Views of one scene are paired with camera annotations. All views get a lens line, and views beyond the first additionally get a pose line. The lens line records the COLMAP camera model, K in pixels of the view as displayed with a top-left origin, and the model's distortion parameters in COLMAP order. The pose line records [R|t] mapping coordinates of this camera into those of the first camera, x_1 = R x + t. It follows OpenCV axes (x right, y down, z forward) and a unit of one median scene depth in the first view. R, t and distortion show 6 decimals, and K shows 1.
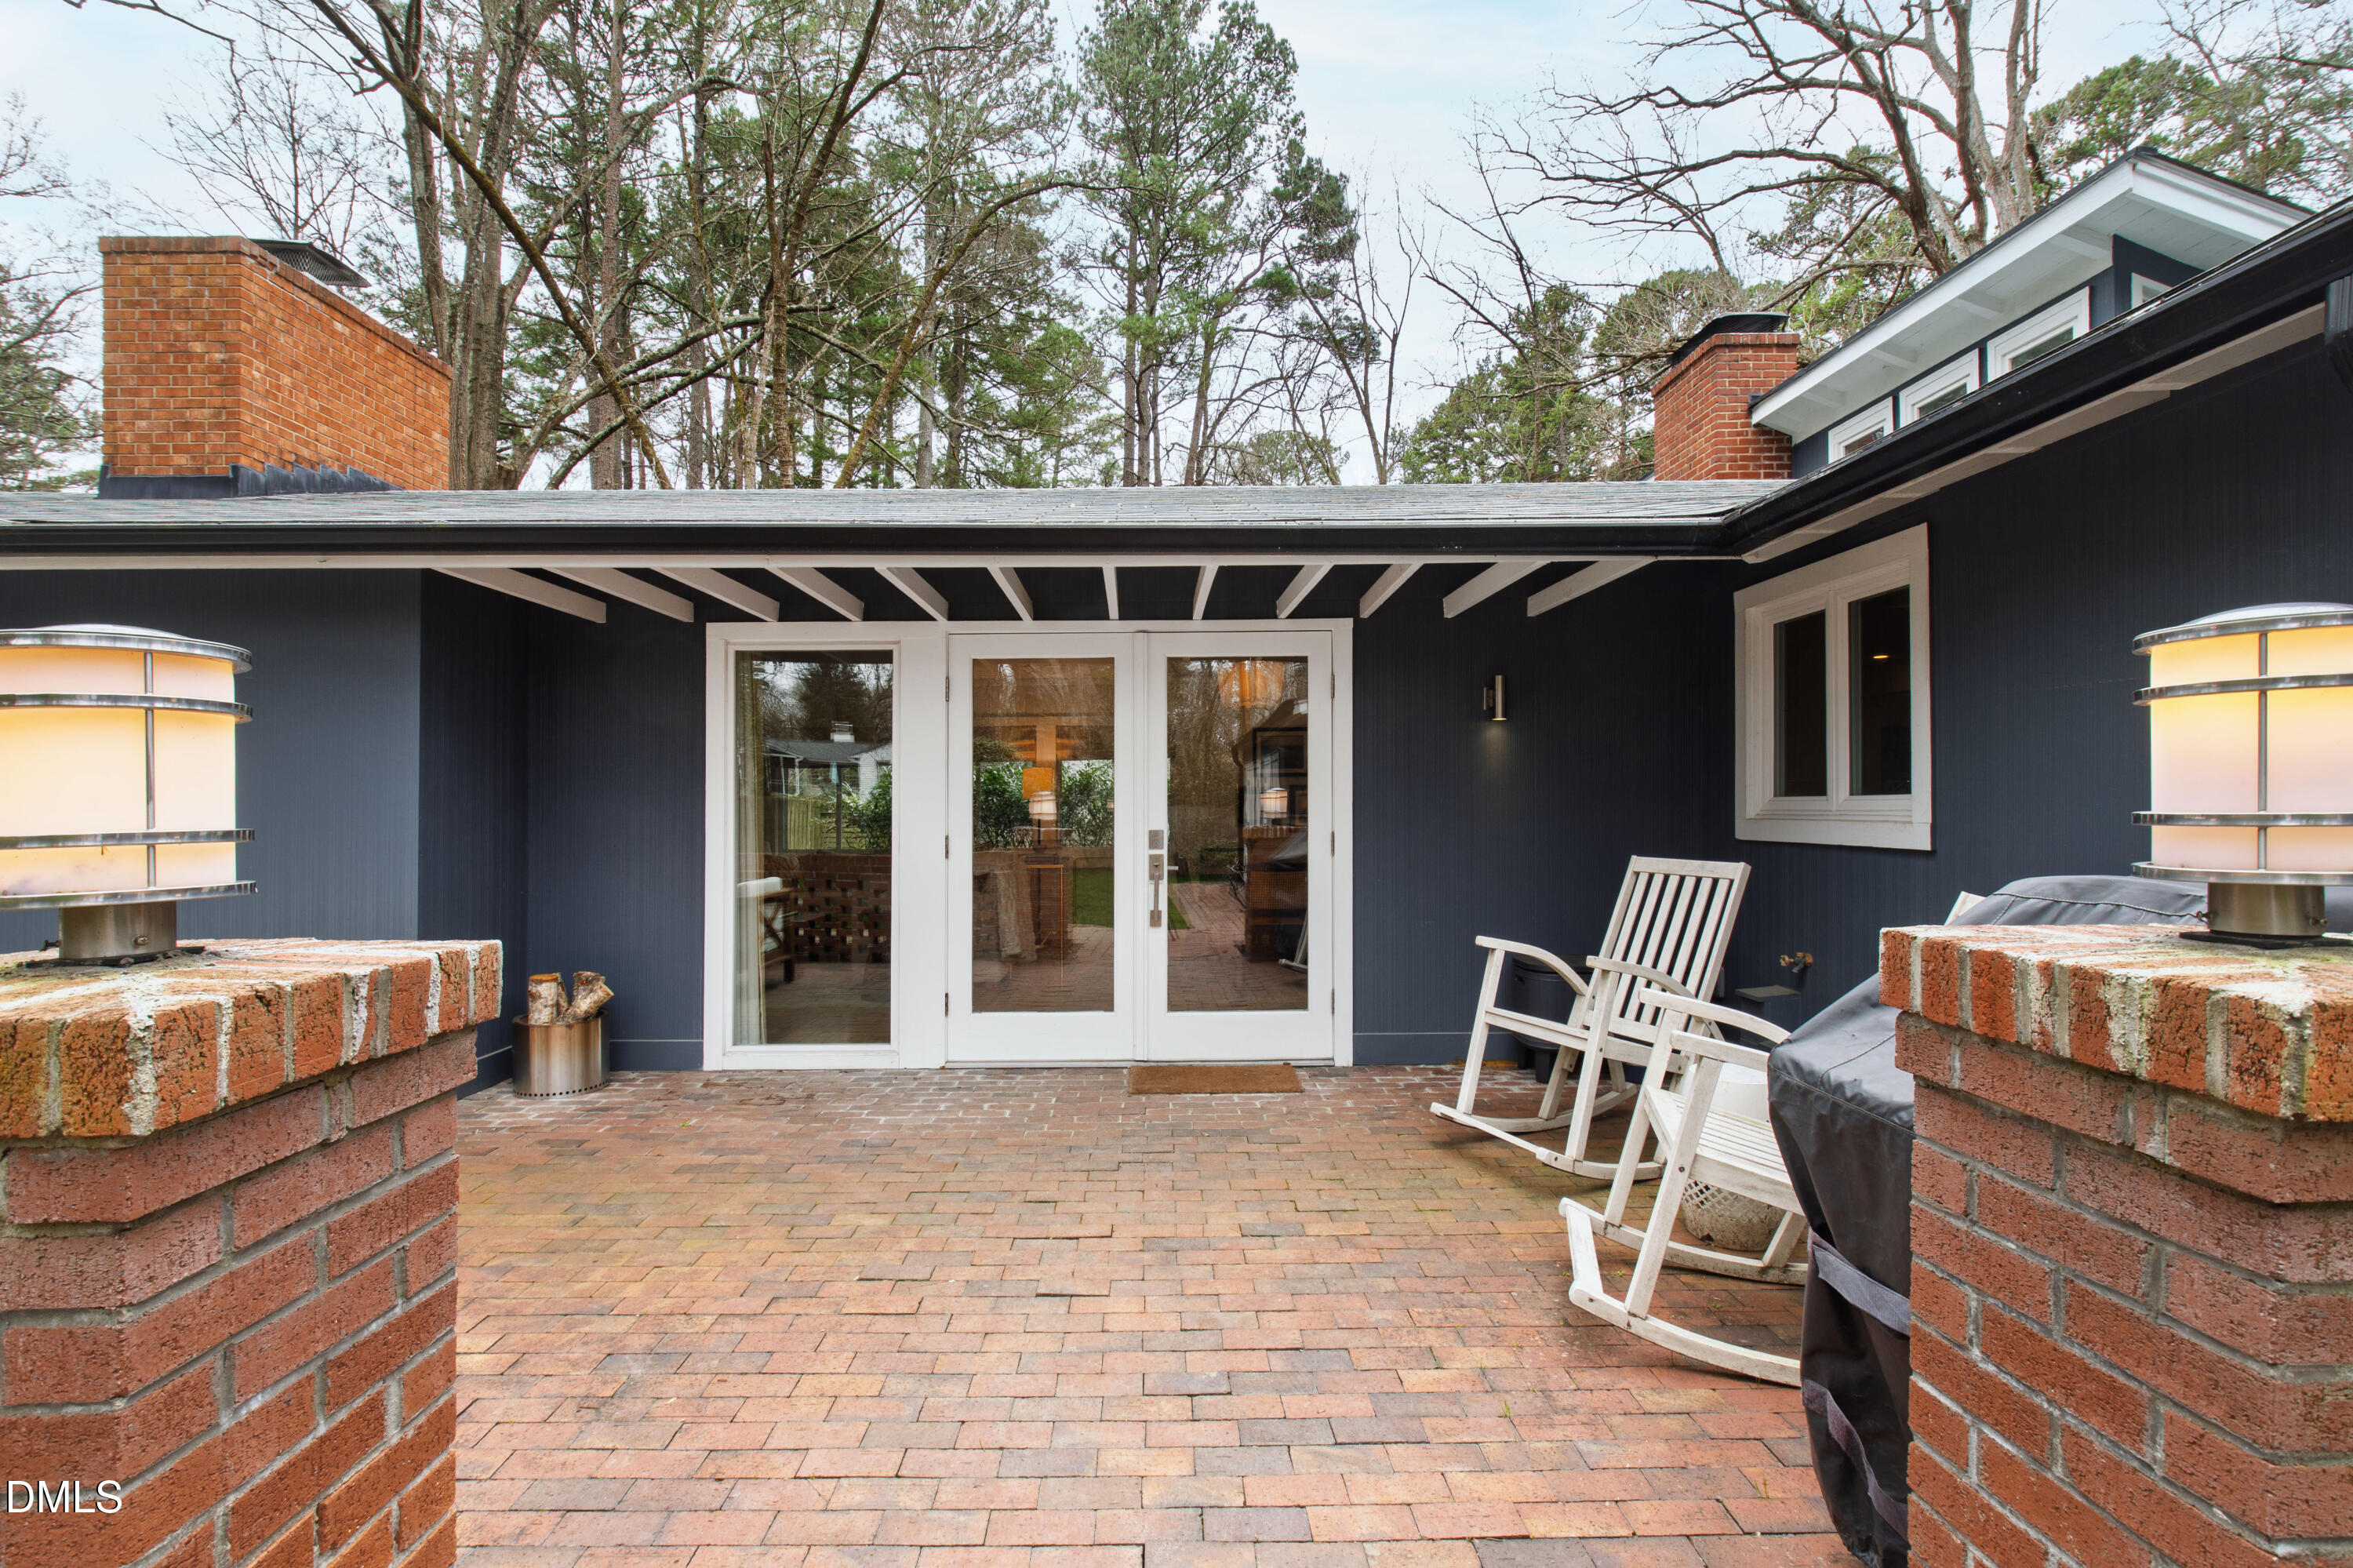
lens RADIAL K [[1091.7, 0, 1176.5], [0, 1091.7, 784.0], [0, 0, 1]] dist [-0.001632, -0.000182]
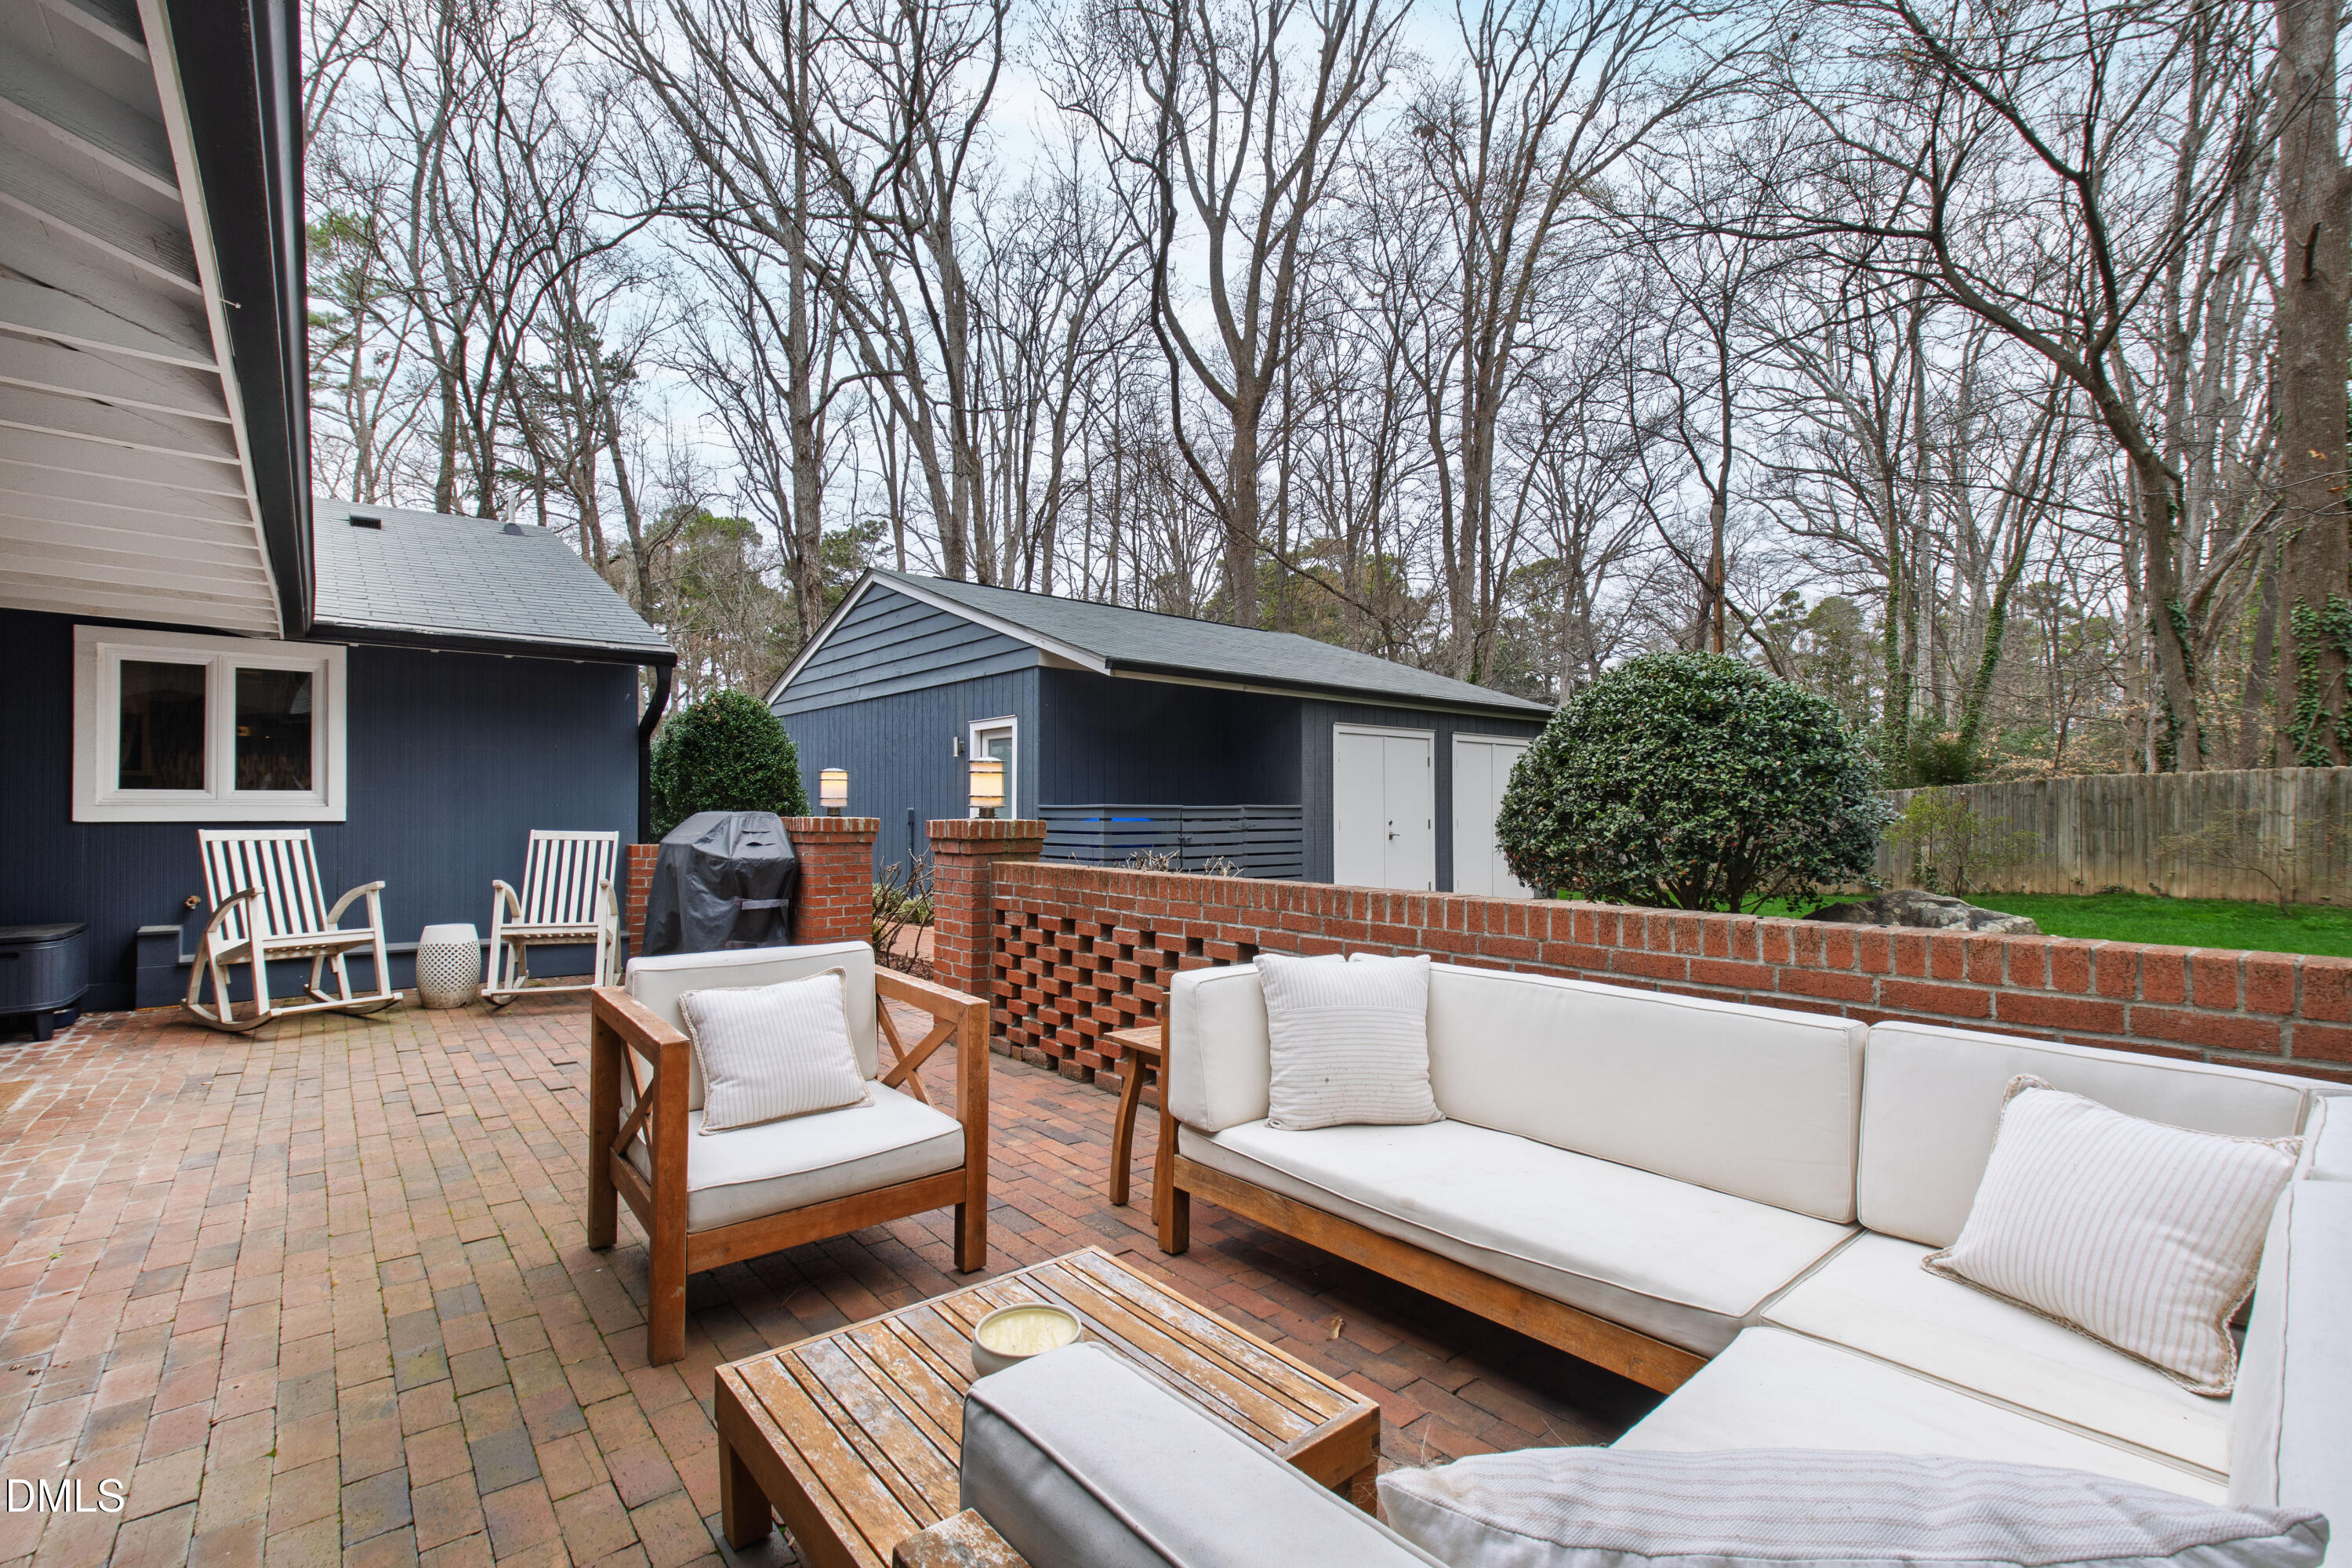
lens RADIAL K [[1039.7, 0, 1176.0], [0, 1039.7, 784.0], [0, 0, 1]] dist [0.000630, 0.000934]
pose [[-0.635142, 0.025184, 0.771985, -1.338315], [-0.011381, 0.999055, -0.041955, 0.047276], [-0.772312, -0.035434, -0.634255, 0.867178]]
